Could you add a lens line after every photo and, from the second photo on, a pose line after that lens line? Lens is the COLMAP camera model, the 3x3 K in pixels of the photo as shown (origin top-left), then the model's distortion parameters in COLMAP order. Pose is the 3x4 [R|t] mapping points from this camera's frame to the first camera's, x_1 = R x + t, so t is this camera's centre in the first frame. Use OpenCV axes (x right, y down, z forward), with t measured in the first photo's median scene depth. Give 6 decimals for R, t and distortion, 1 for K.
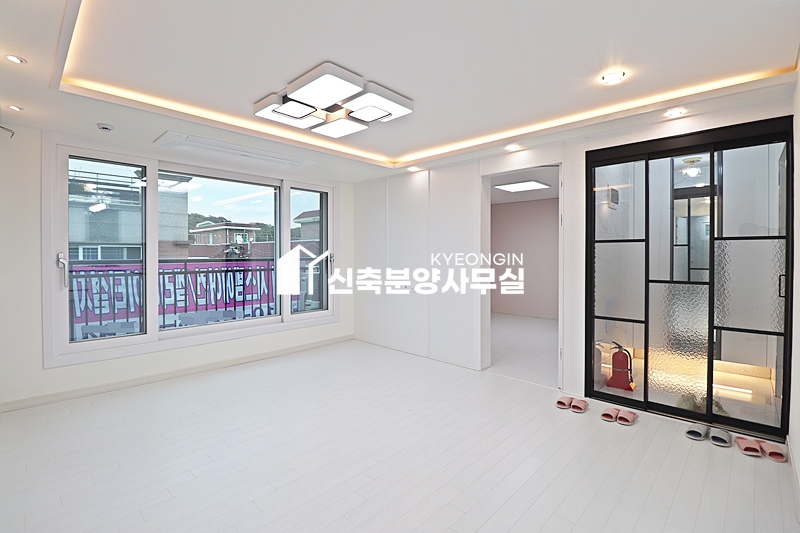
lens RADIAL K [[370.6, 0, 400.2], [0, 370.6, 258.2], [0, 0, 1]] dist [-0.004129, -0.011029]
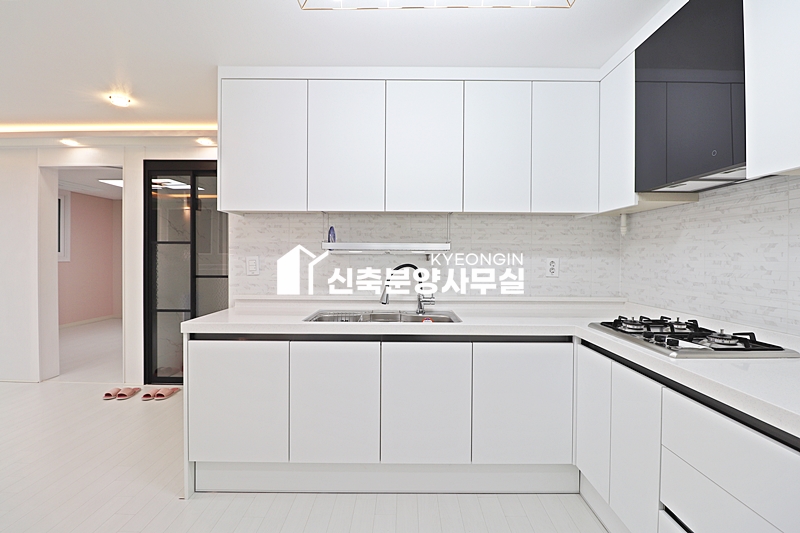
lens RADIAL K [[370.6, 0, 401.3], [0, 370.6, 259.7], [0, 0, 1]] dist [-0.004129, -0.011029]
pose [[0.723989, 0.000449, 0.689812, 0.245007], [0.000789, 0.999999, -0.001478, 0.007193], [-0.689811, 0.001614, 0.723987, -0.256079]]
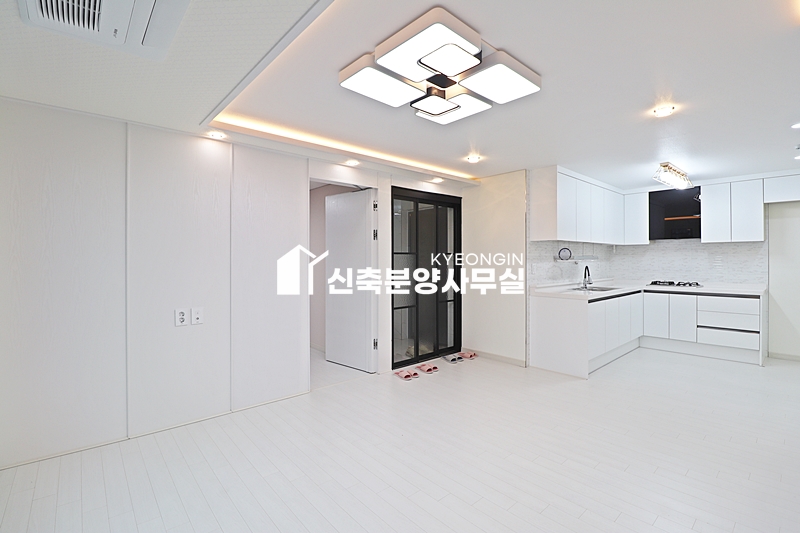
lens RADIAL K [[370.6, 0, 395.0], [0, 370.6, 258.6], [0, 0, 1]] dist [-0.004129, -0.011029]
pose [[0.077537, 0.001989, 0.996987, -0.673049], [0.013246, 0.999908, -0.003025, -0.016994], [-0.996901, 0.013440, 0.077504, 0.720739]]
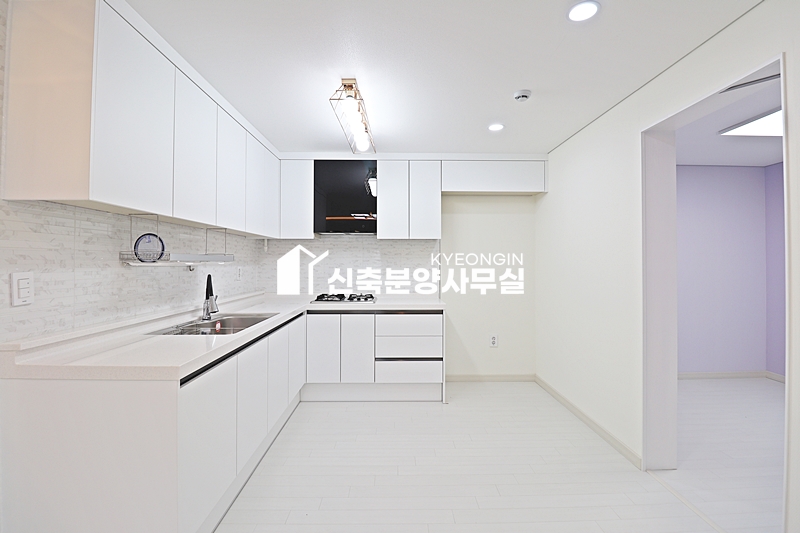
lens RADIAL K [[370.6, 0, 400.4], [0, 370.6, 257.3], [0, 0, 1]] dist [-0.004129, -0.011029]
pose [[-0.707556, 0.008704, 0.706604, -0.016327], [0.005949, 0.999962, -0.006361, -0.009933], [-0.706632, -0.000297, -0.707581, 0.372839]]
